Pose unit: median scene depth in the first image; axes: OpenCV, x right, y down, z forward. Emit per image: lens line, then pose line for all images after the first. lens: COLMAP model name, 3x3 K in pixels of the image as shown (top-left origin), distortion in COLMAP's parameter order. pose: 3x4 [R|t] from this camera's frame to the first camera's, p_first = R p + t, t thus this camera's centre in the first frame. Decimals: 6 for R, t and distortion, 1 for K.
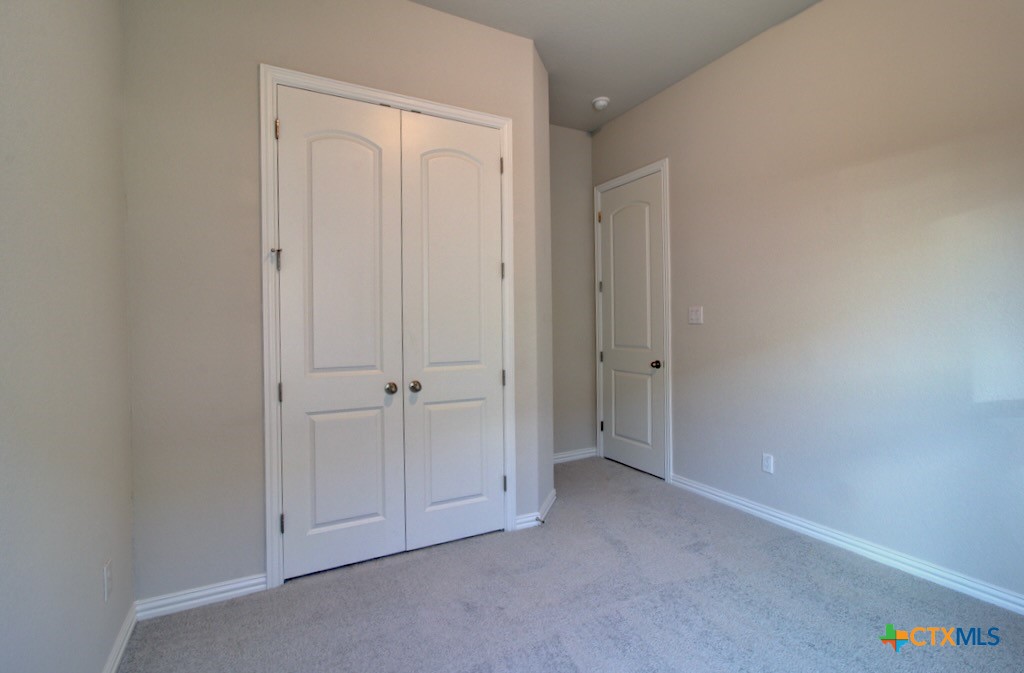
lens RADIAL K [[517.1, 0, 556.5], [0, 517.1, 325.6], [0, 0, 1]] dist [-0.021973, -0.000328]
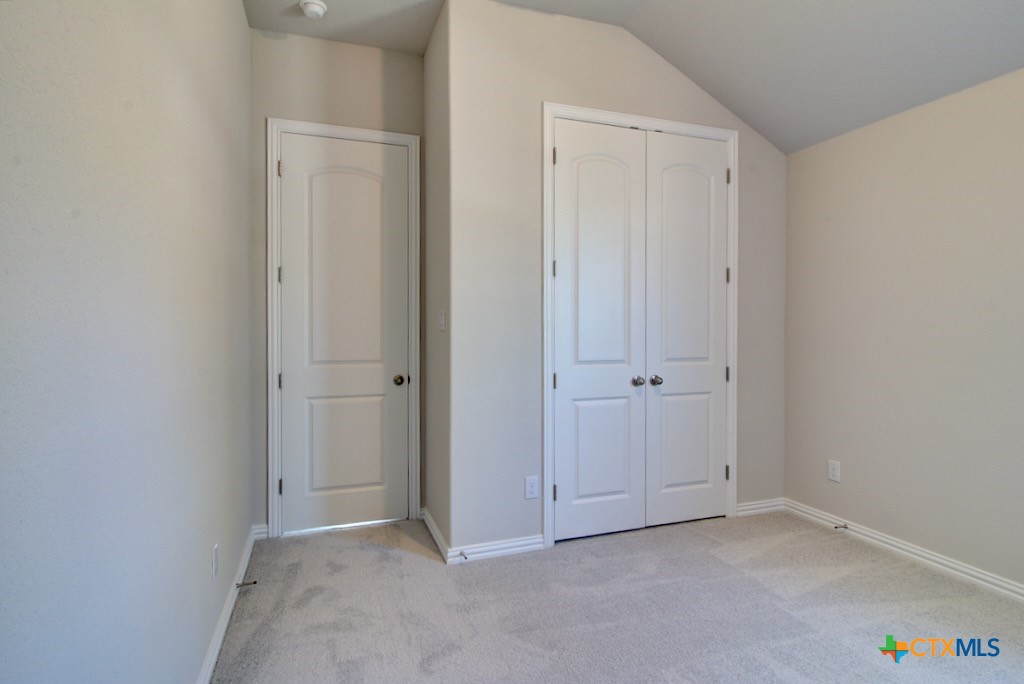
lens RADIAL K [[546.9, 0, 514.3], [0, 546.9, 328.8], [0, 0, 1]] dist [0.003584, 0.000263]
pose [[0.982727, 0.007883, -0.184894, -0.364111], [-0.006959, 0.999960, 0.005645, 0.004345], [0.184931, -0.004261, 0.982742, -0.222173]]
